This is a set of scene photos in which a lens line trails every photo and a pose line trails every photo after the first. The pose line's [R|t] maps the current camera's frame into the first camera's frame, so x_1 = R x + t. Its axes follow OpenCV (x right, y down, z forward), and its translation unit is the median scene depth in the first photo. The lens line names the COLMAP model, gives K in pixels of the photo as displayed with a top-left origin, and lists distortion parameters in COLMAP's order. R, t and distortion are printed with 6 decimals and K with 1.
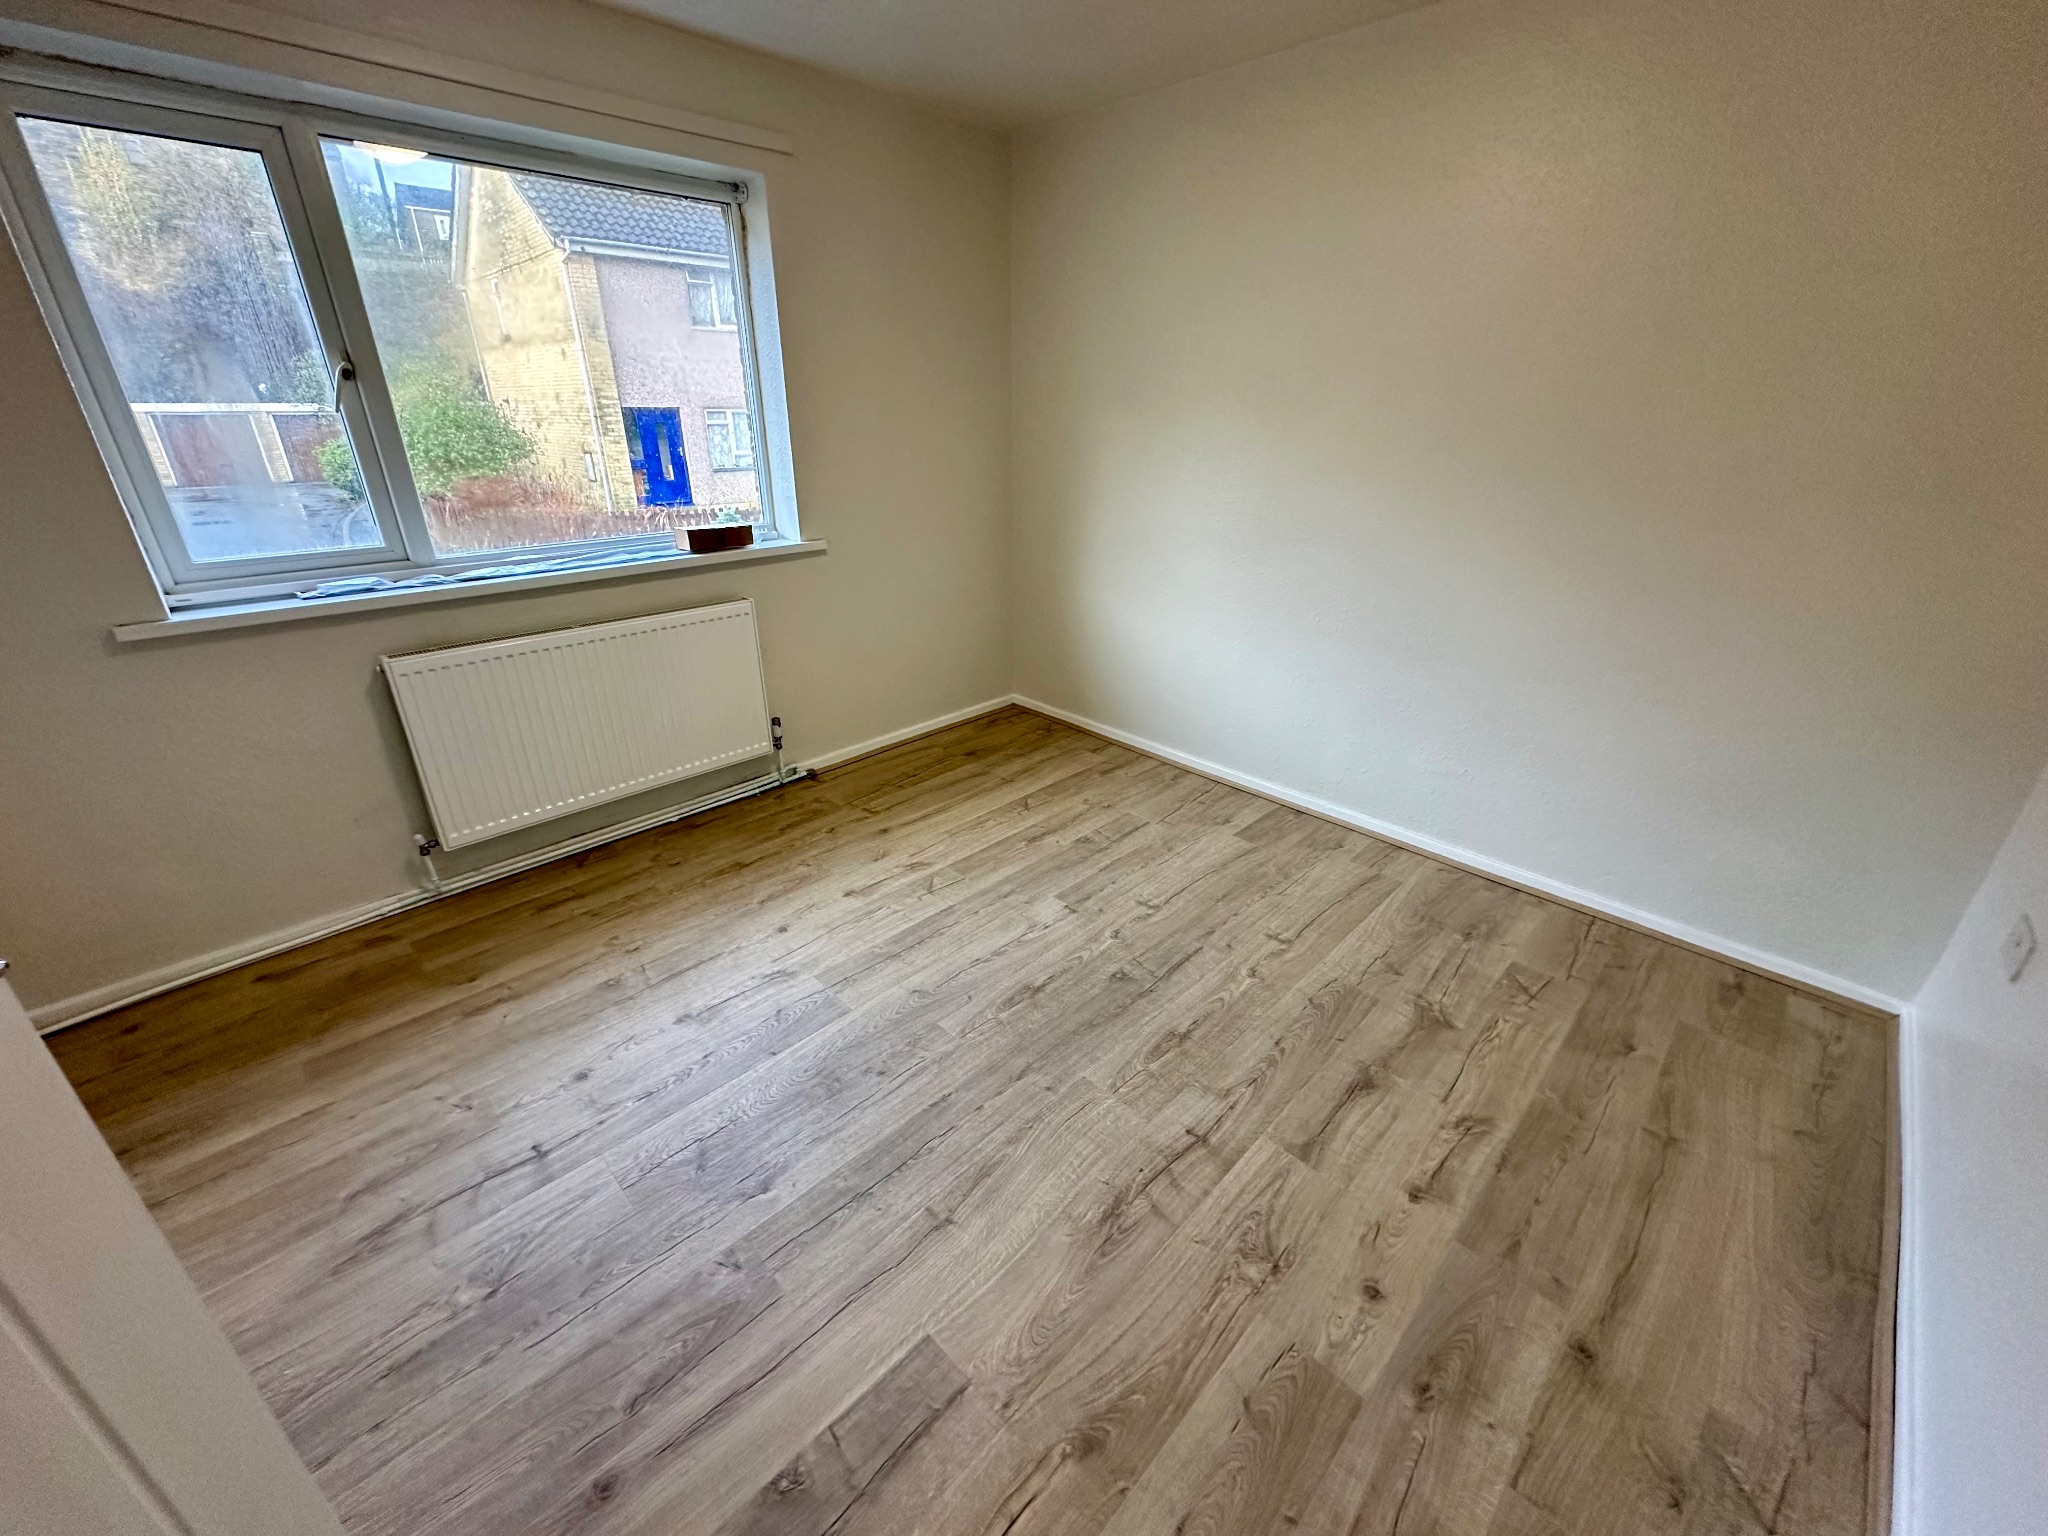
lens RADIAL K [[808.9, 0, 1026.1], [0, 808.9, 762.2], [0, 0, 1]] dist [-0.001641, 0.000265]
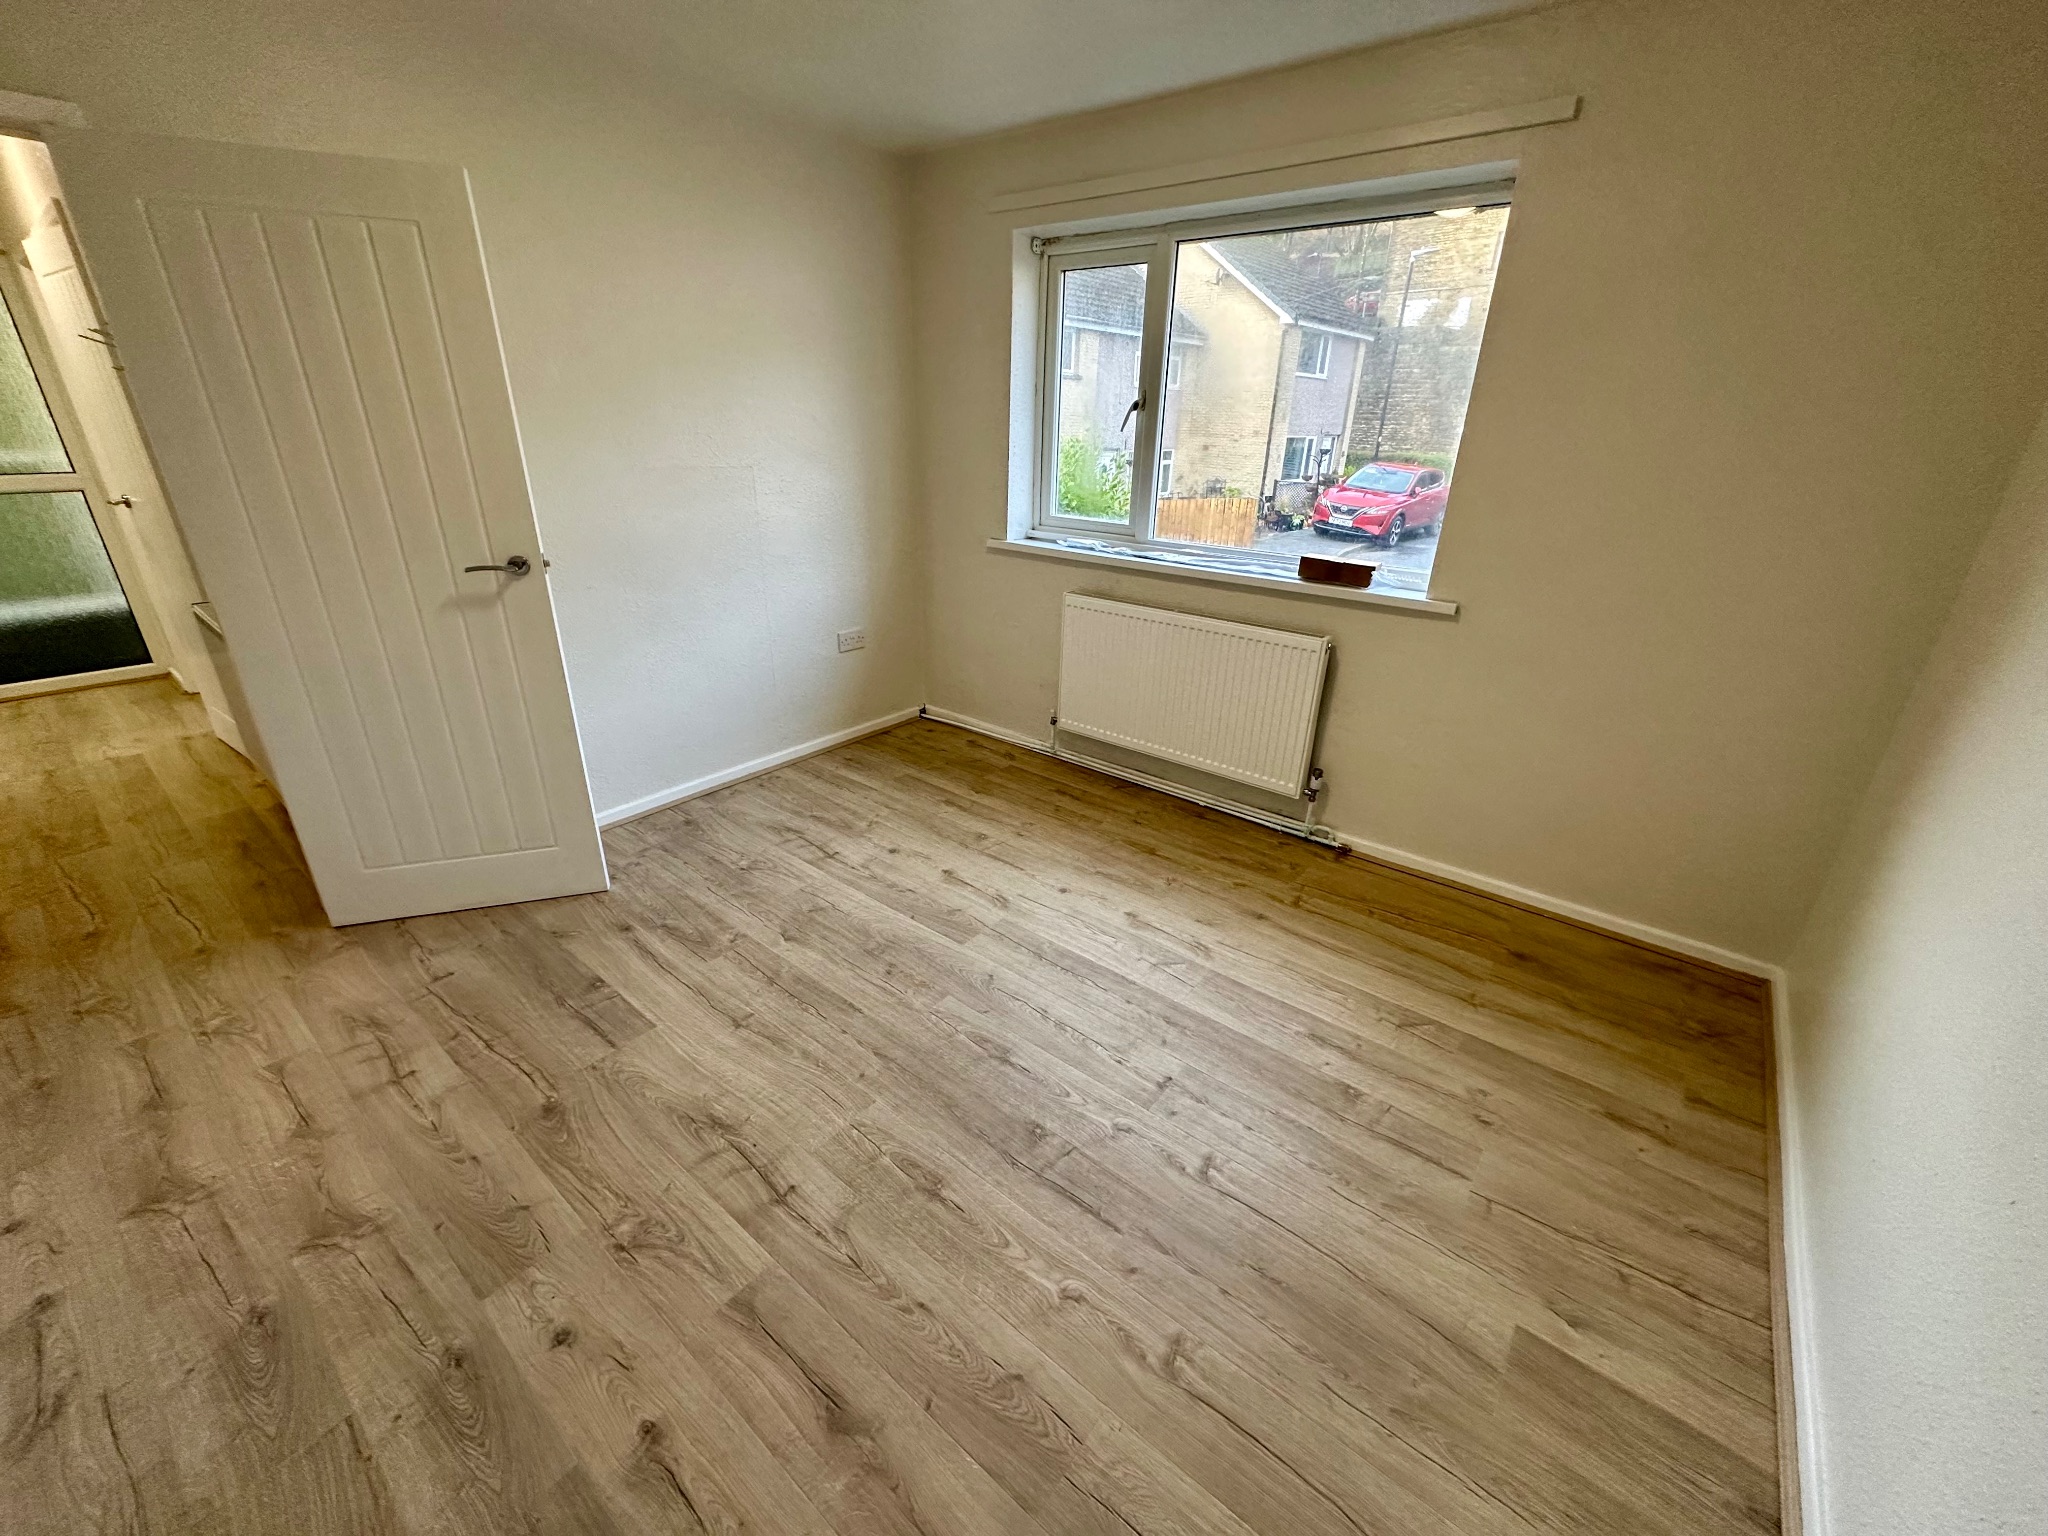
lens RADIAL K [[808.9, 0, 1026.0], [0, 808.9, 767.1], [0, 0, 1]] dist [-0.001641, 0.000265]
pose [[0.111817, 0.397644, -0.910701, 0.761818], [-0.422462, 0.848529, 0.318627, -0.323365], [0.899457, 0.349109, 0.262870, 0.696810]]
